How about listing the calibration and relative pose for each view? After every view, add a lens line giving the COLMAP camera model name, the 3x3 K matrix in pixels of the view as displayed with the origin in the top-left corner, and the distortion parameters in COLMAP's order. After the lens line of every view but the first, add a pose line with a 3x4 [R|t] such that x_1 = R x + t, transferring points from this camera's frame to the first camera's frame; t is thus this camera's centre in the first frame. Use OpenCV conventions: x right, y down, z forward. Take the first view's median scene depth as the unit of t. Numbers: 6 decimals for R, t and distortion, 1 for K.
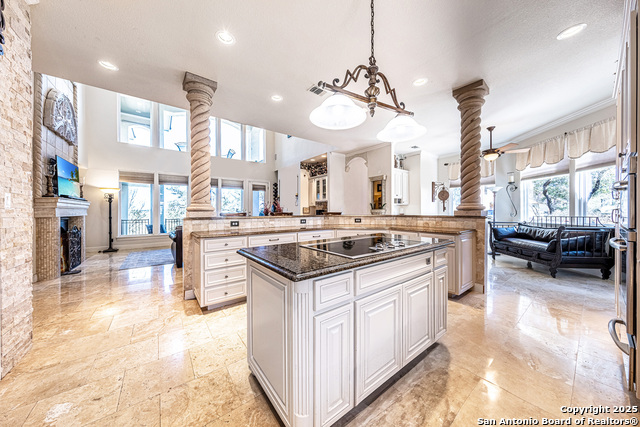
lens RADIAL K [[209.9, 0, 315.1], [0, 209.9, 211.0], [0, 0, 1]] dist [-0.001084, -0.000042]
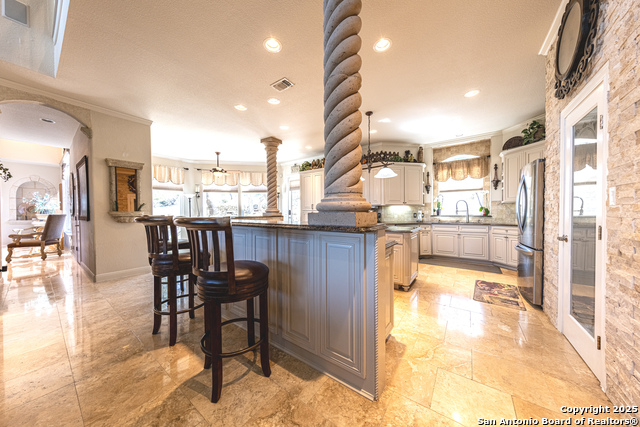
lens RADIAL K [[209.9, 0, 315.0], [0, 209.9, 216.5], [0, 0, 1]] dist [-0.001084, -0.000042]
pose [[-0.290437, -0.010249, 0.956839, -1.187385], [0.007866, 0.999883, 0.013098, 0.008744], [-0.956862, 0.011330, -0.290322, 1.465095]]
